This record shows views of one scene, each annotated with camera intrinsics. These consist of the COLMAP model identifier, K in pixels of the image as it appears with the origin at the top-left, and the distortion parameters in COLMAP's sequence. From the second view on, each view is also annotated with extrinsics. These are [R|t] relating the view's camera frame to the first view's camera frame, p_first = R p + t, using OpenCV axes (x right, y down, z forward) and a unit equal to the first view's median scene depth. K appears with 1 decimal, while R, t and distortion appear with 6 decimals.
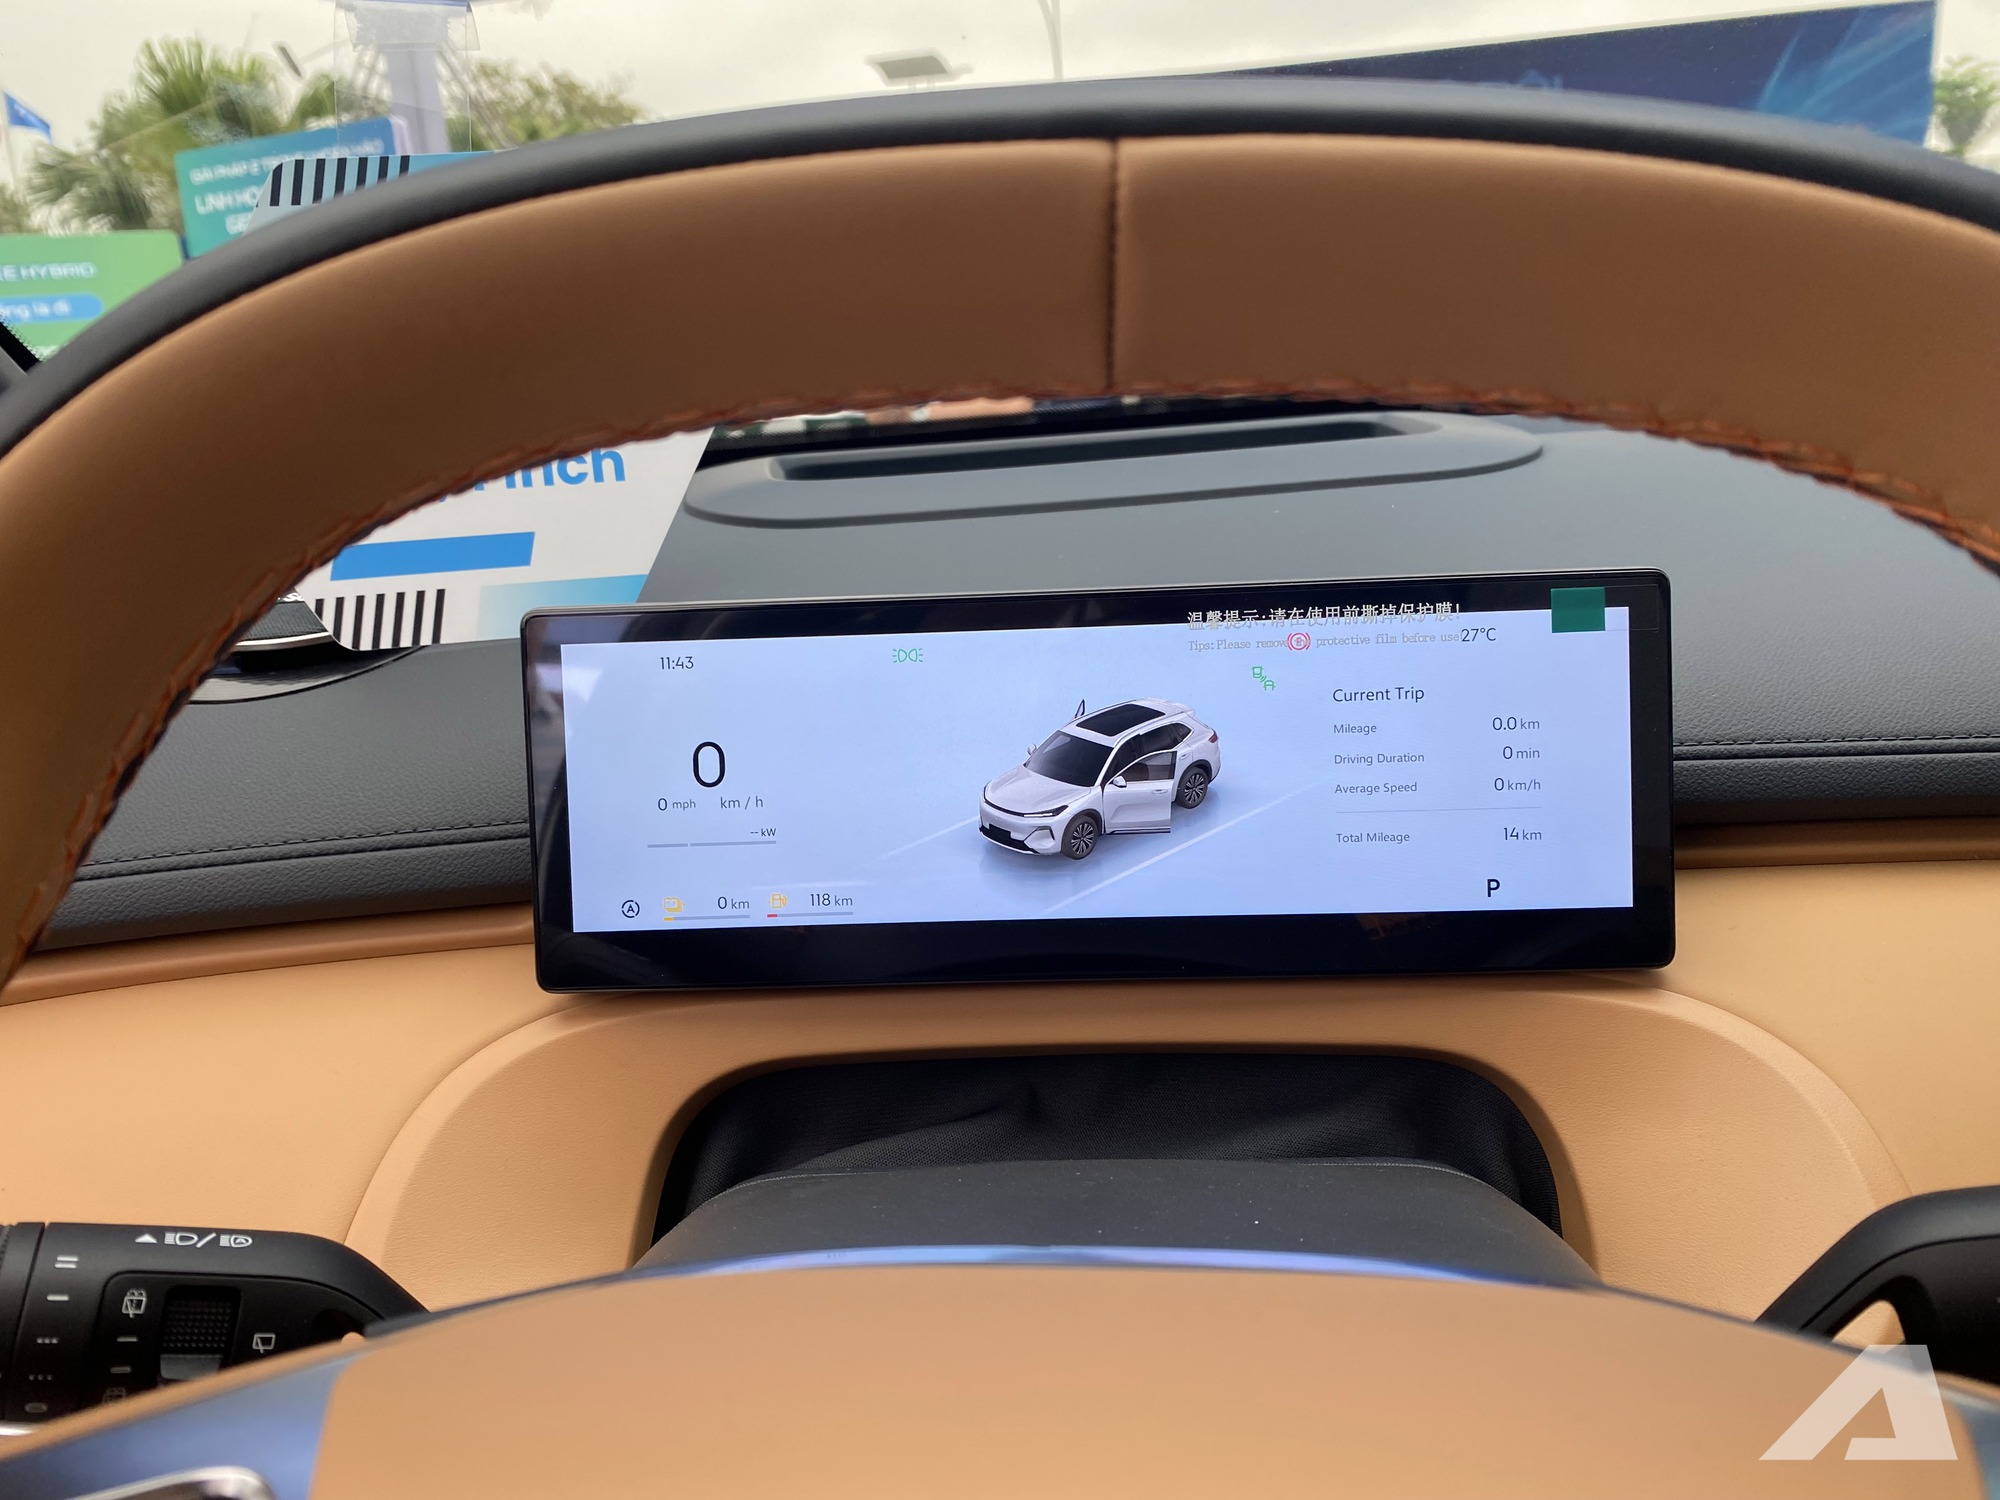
lens RADIAL K [[1513.5, 0, 1044.5], [0, 1513.5, 753.6], [0, 0, 1]] dist [0.006941, -0.019549]
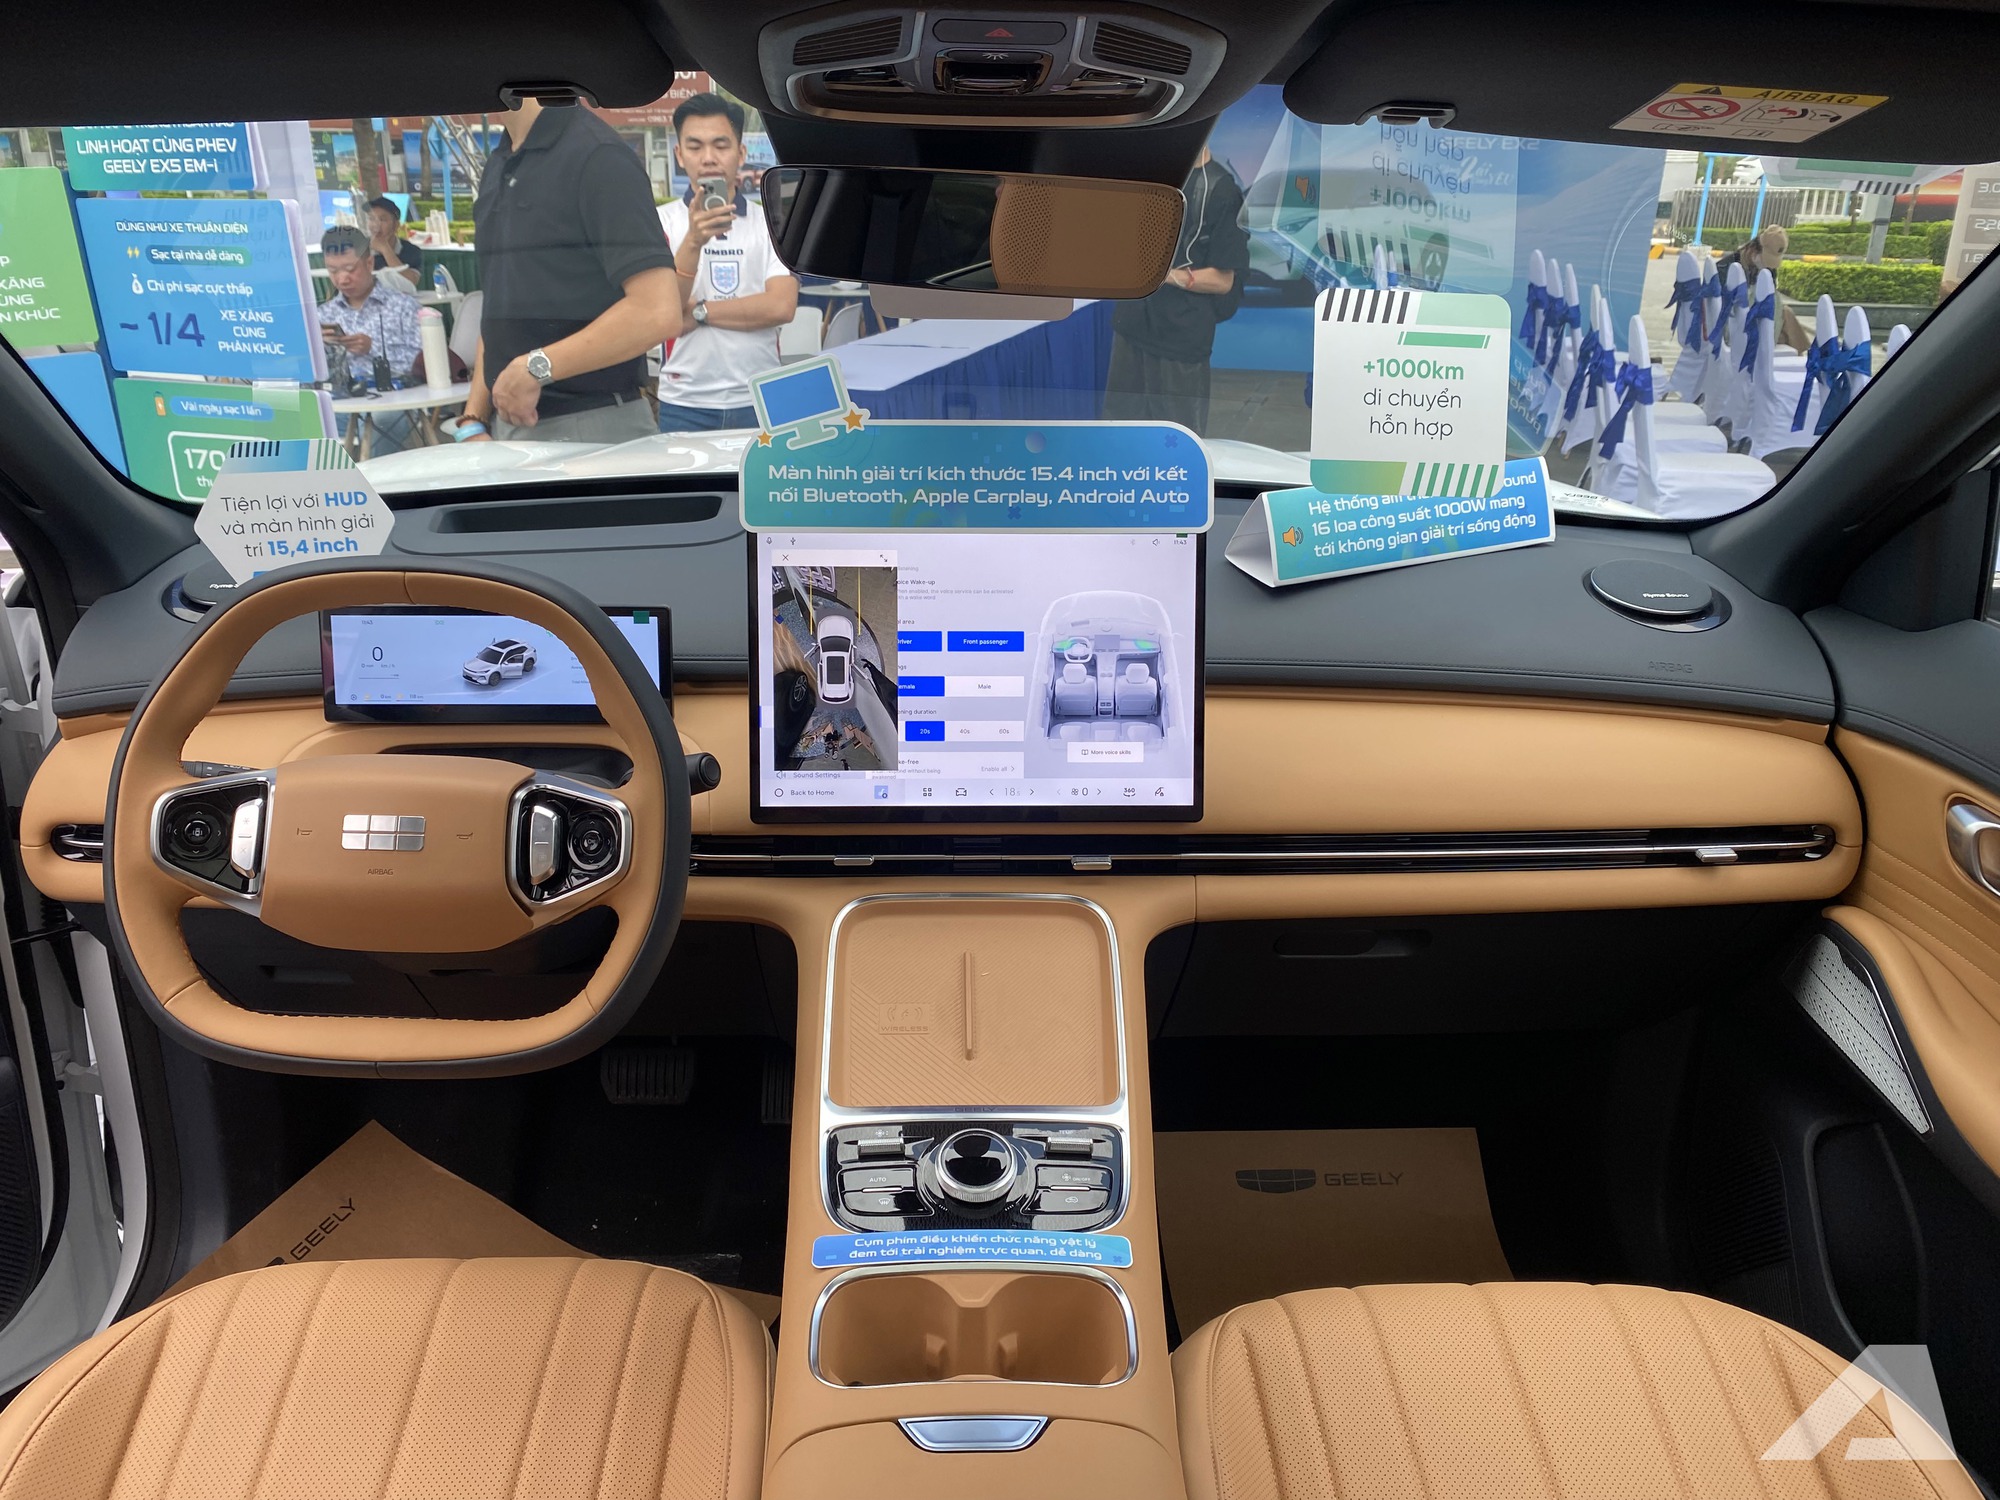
lens RADIAL K [[1513.5, 0, 1032.9], [0, 1513.5, 740.4], [0, 0, 1]] dist [0.006941, -0.019549]
pose [[0.996235, 0.027332, 0.082272, 0.914954], [-0.035782, 0.994033, 0.103048, -0.192919], [-0.078965, -0.105604, 0.991268, -2.338017]]
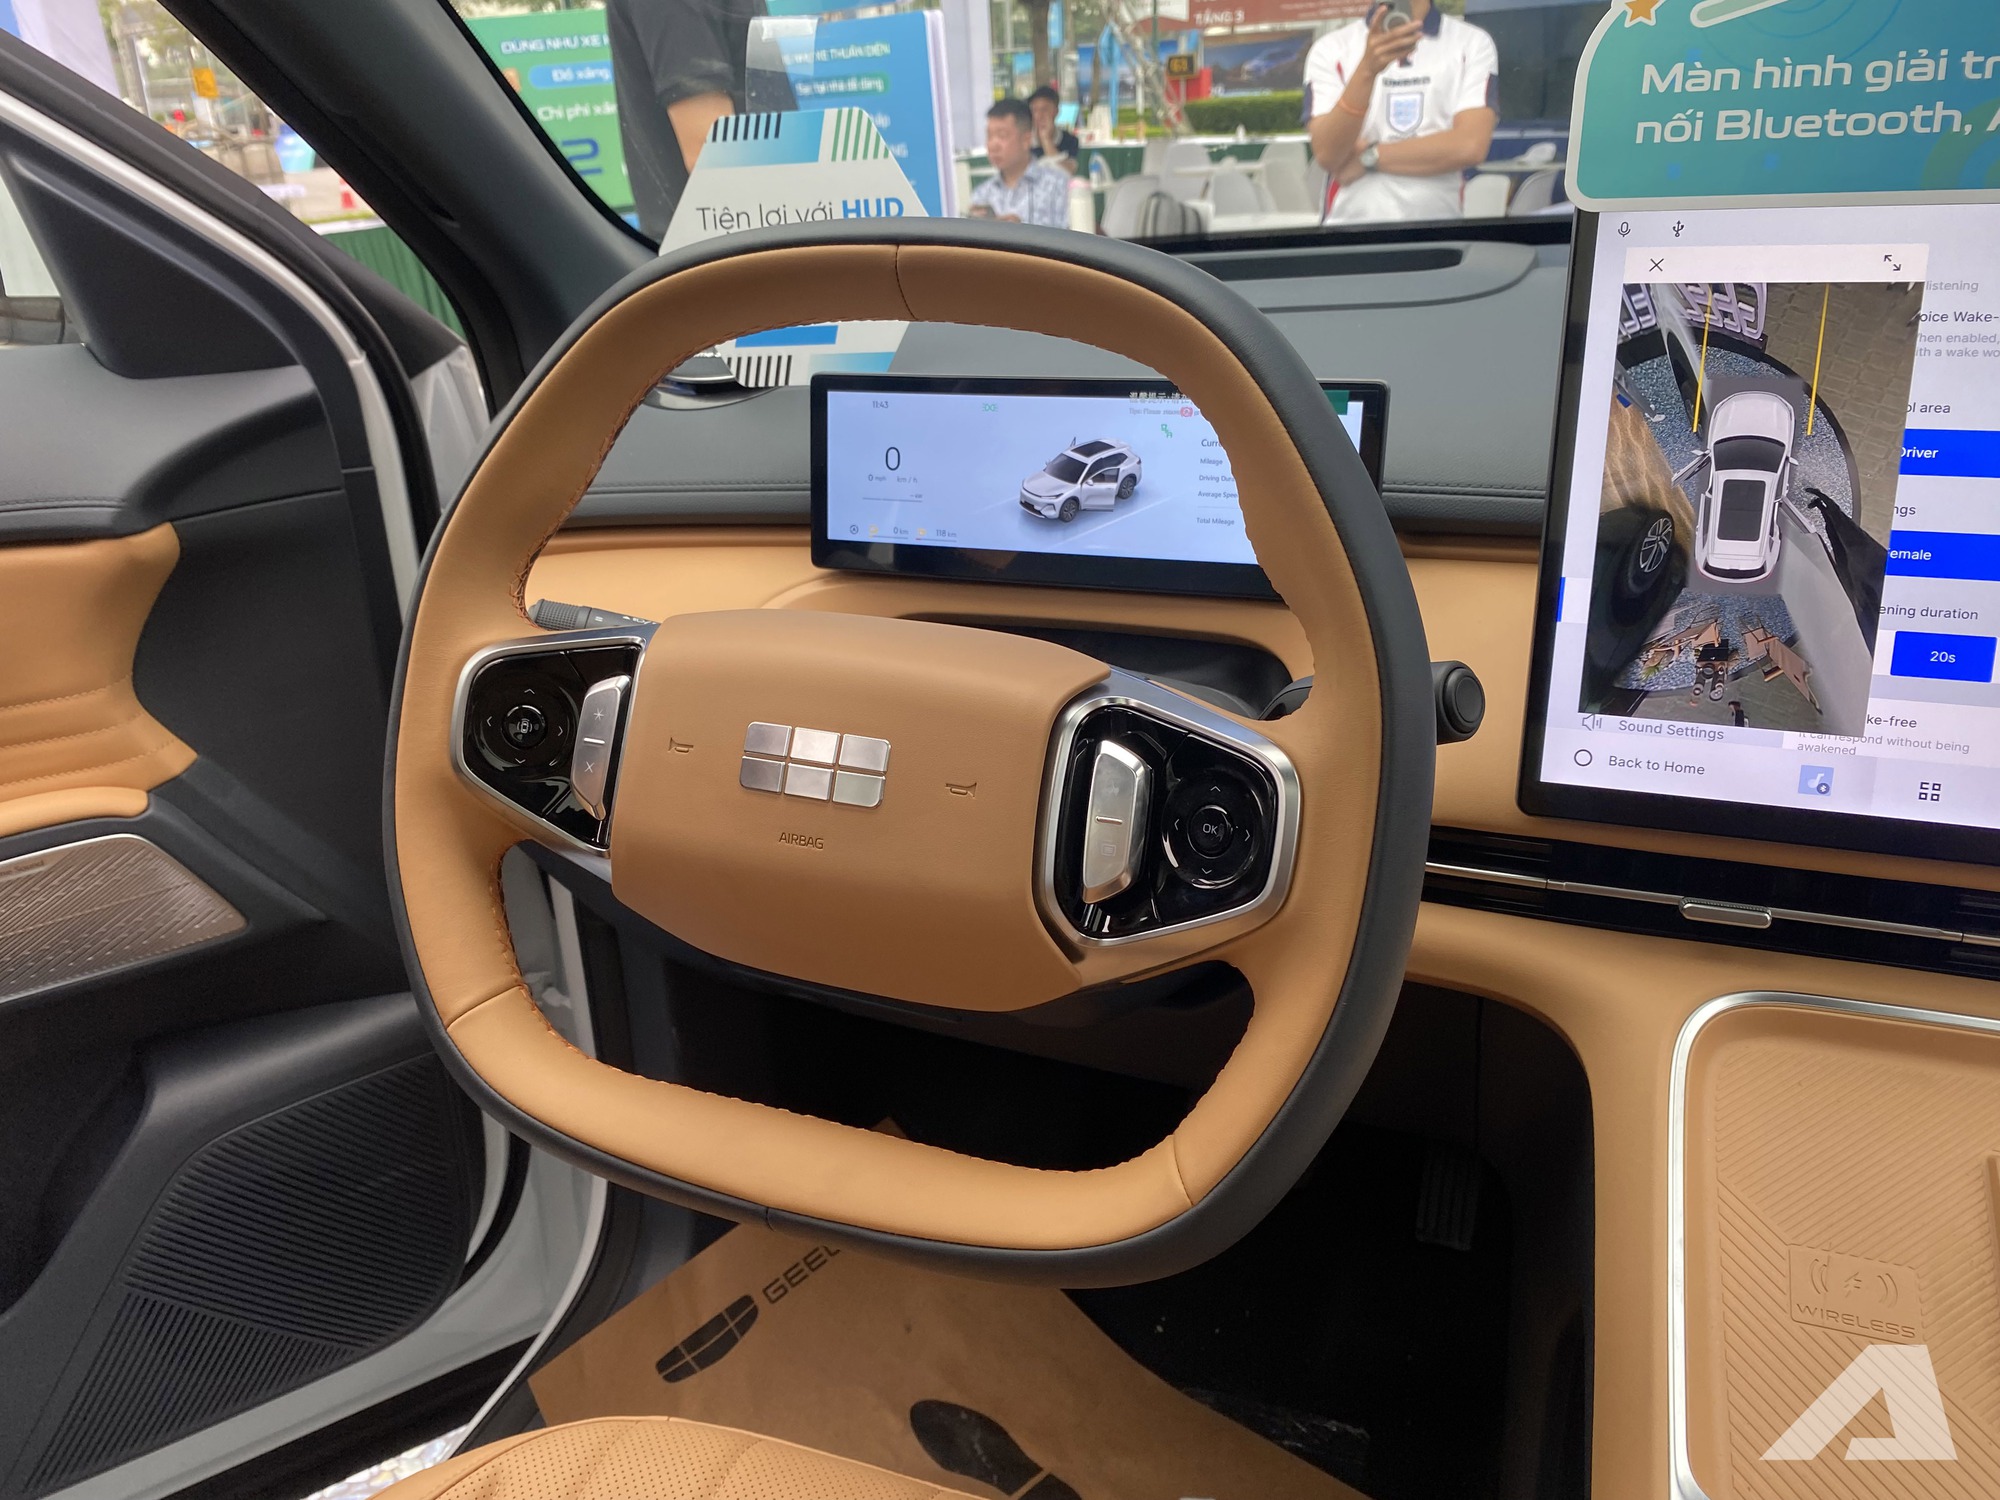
lens RADIAL K [[1513.5, 0, 1007.9], [0, 1513.5, 749.4], [0, 0, 1]] dist [0.006941, -0.019549]
pose [[0.941165, 0.126908, -0.313212, 0.584442], [-0.071282, 0.980509, 0.183089, 0.007047], [0.330343, -0.149991, 0.931867, -0.837211]]
